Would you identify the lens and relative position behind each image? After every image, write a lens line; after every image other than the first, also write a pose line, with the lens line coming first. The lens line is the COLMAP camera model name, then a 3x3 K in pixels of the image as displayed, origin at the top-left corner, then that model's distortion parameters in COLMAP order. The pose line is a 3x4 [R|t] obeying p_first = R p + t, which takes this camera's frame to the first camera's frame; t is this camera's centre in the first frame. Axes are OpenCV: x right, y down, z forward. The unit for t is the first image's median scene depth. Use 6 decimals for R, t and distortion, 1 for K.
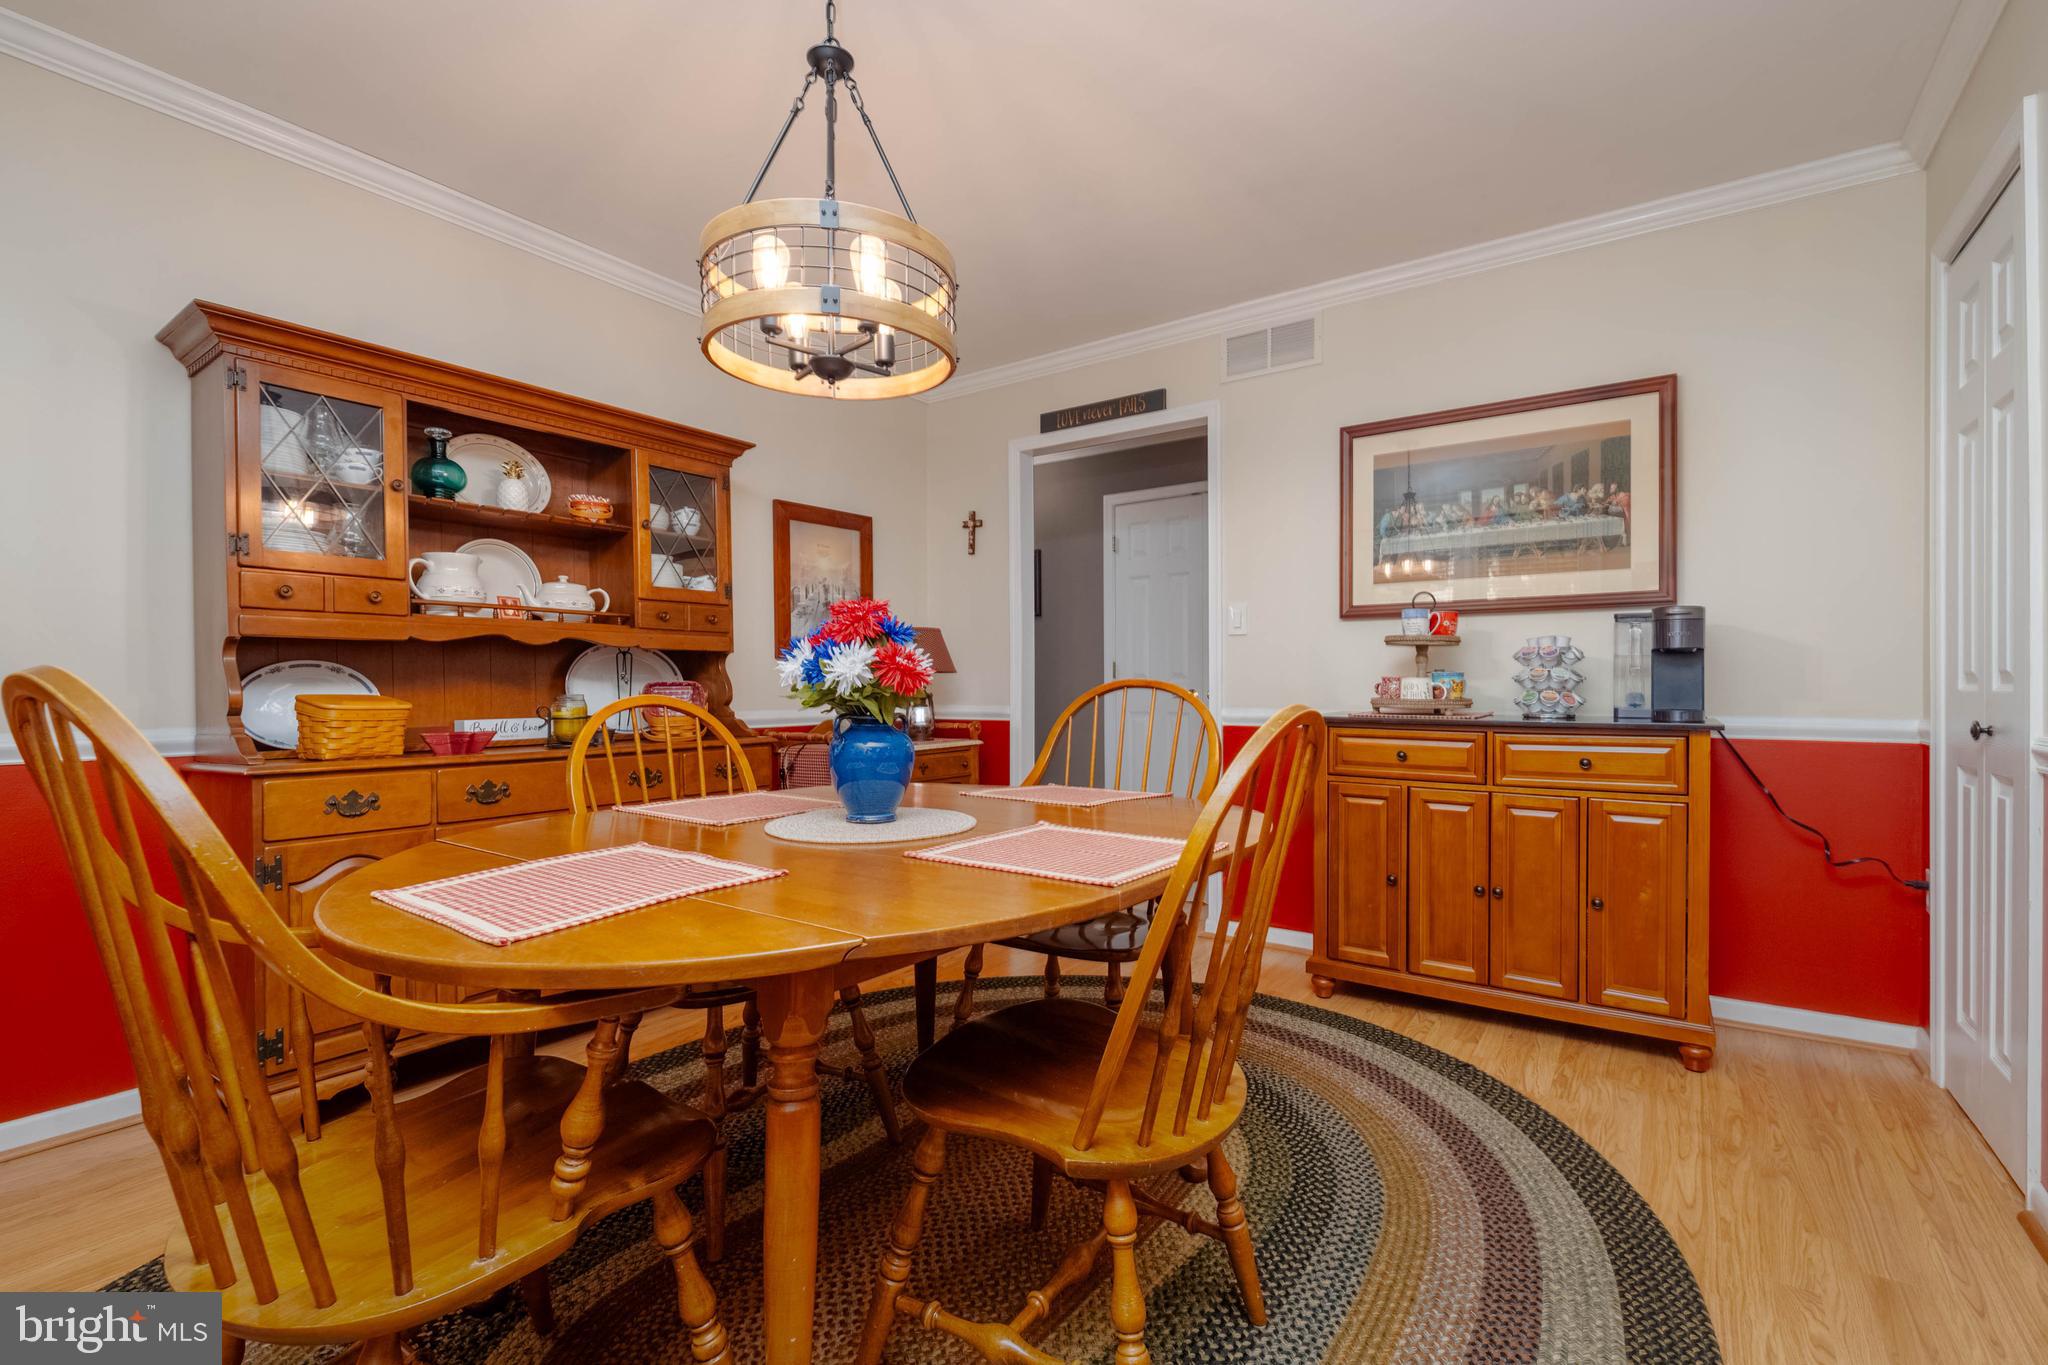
lens RADIAL K [[898.1, 0, 1024.0], [0, 898.1, 682.5], [0, 0, 1]] dist [0.000607, -0.000352]
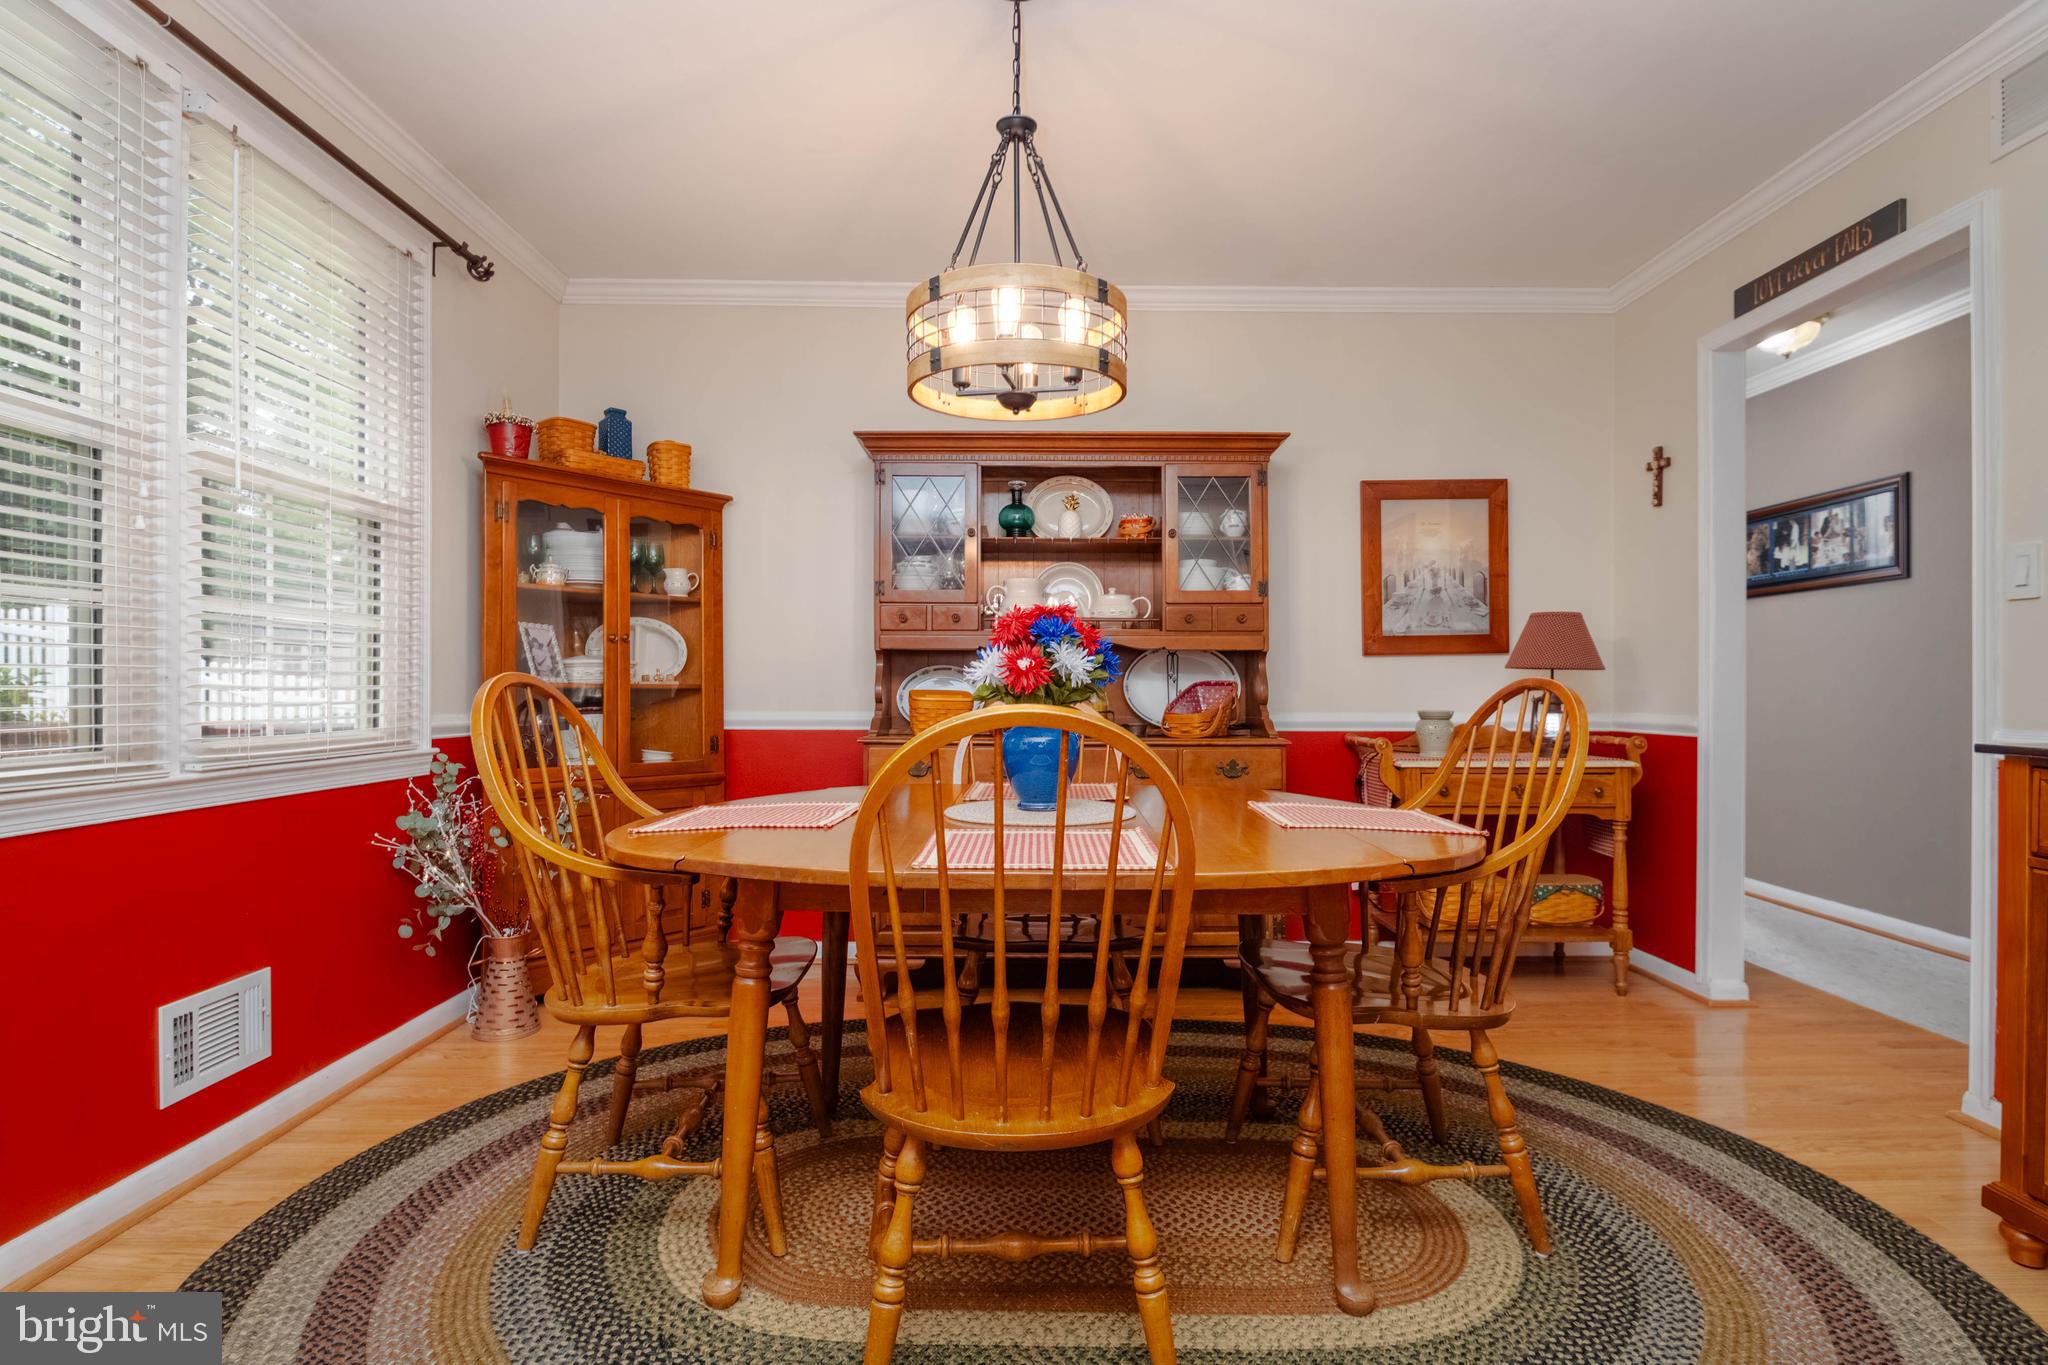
lens RADIAL K [[1029.3, 0, 1024.0], [0, 1029.3, 682.5], [0, 0, 1]] dist [0.000041, 0.000159]
pose [[0.584583, 0.001873, -0.811332, 0.429311], [-0.002422, 0.999997, 0.000563, 0.000517], [0.811331, 0.001636, 0.584585, 0.132072]]
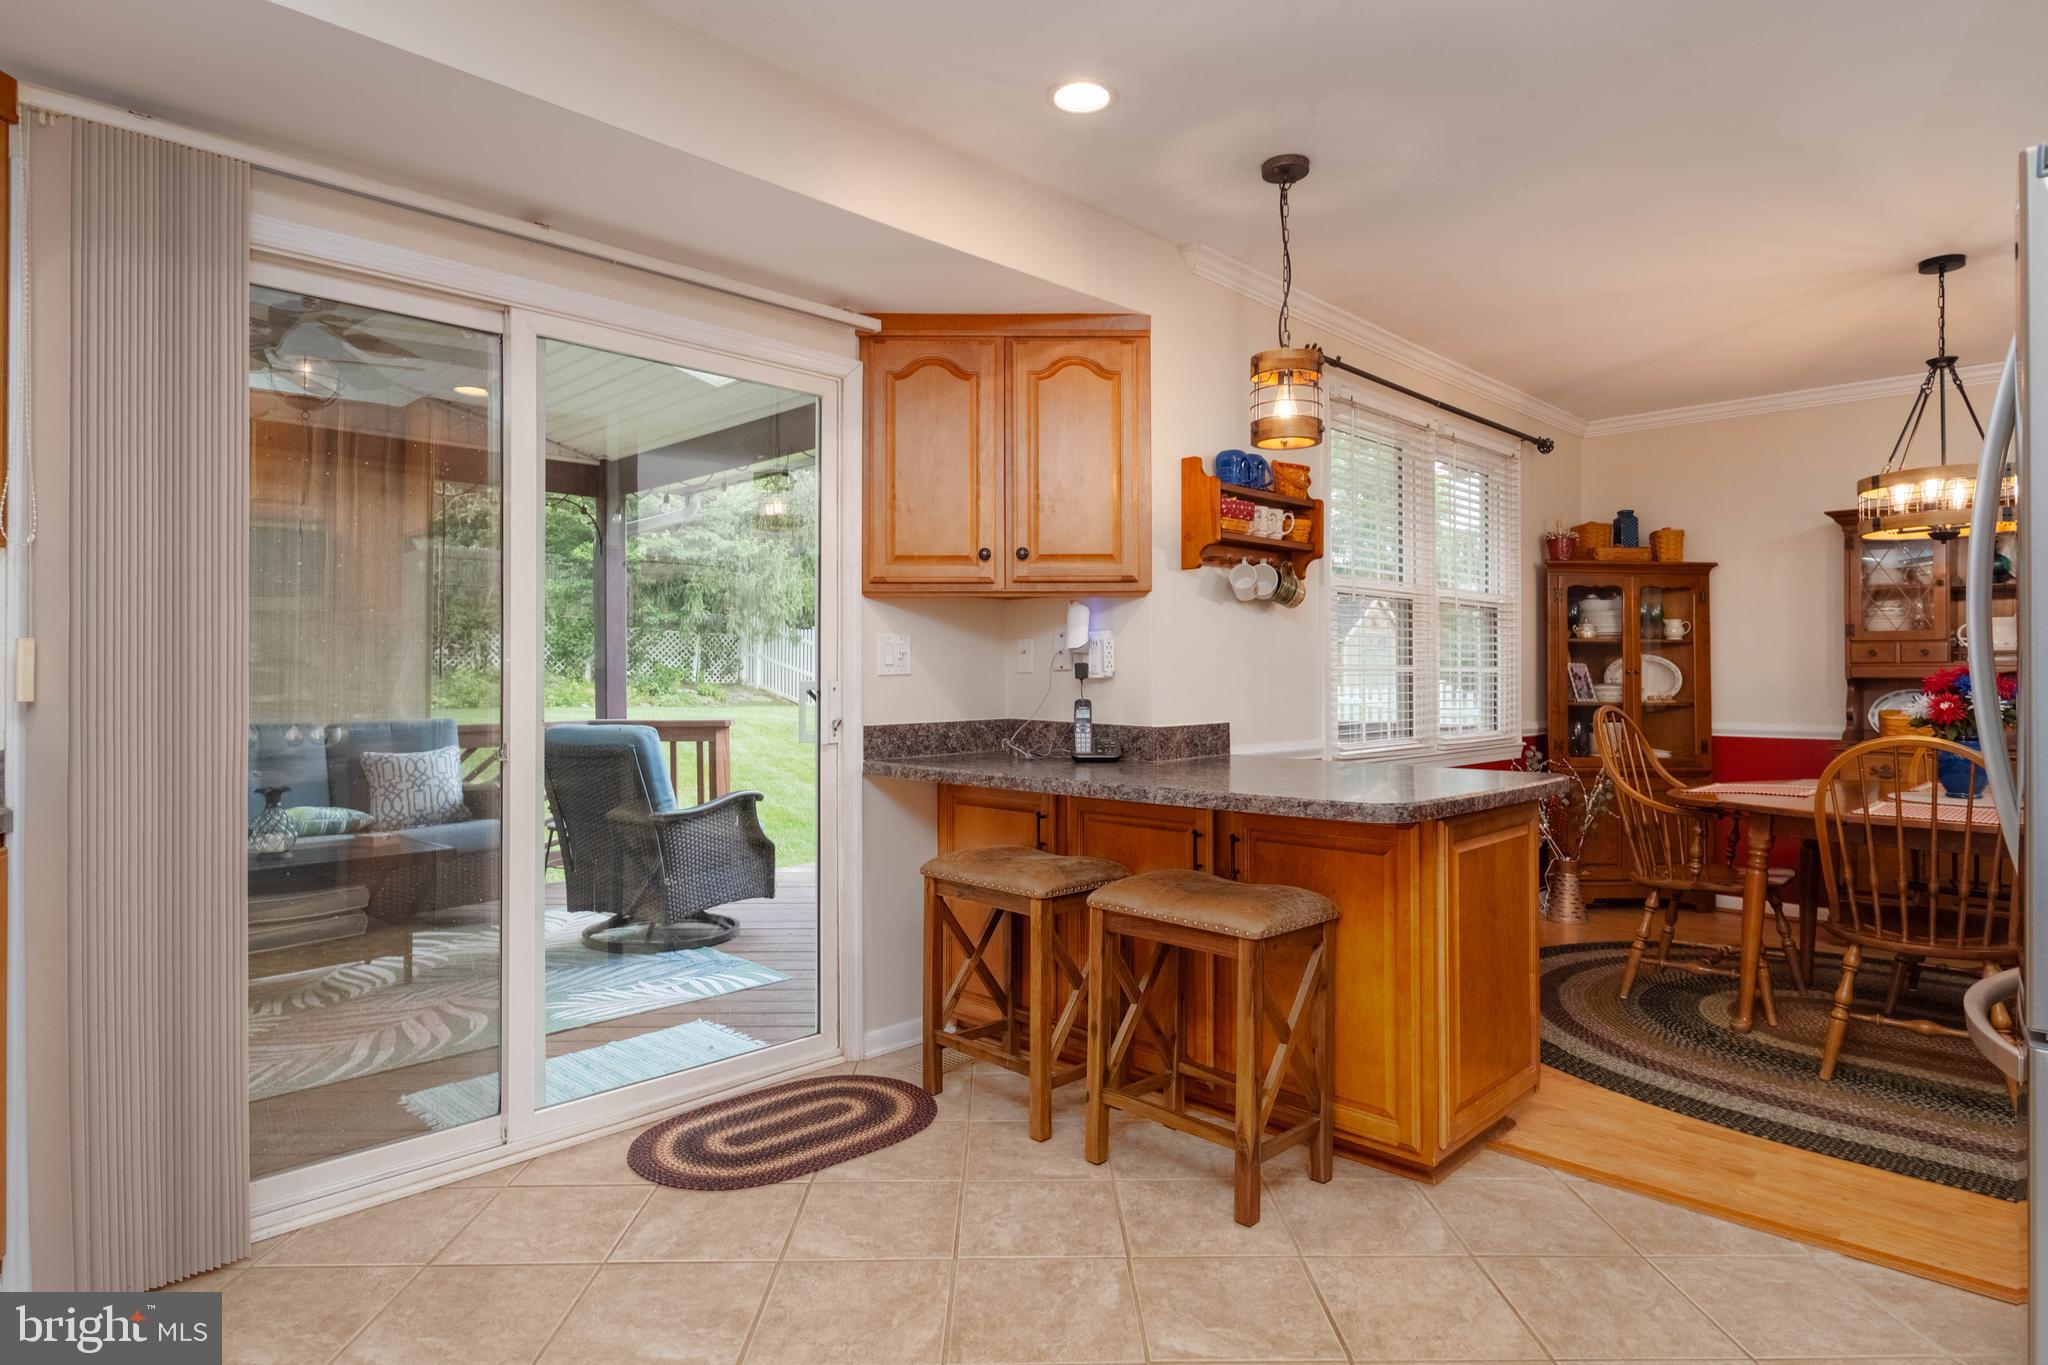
lens RADIAL K [[1142.9, 0, 1027.2], [0, 1142.9, 670.2], [0, 0, 1]] dist [-0.001548, -0.001777]
pose [[-0.160826, 0.000333, -0.986983, 1.168227], [0.005428, 0.999985, -0.000547, -0.049299], [0.986968, -0.005446, -0.160825, -0.210309]]
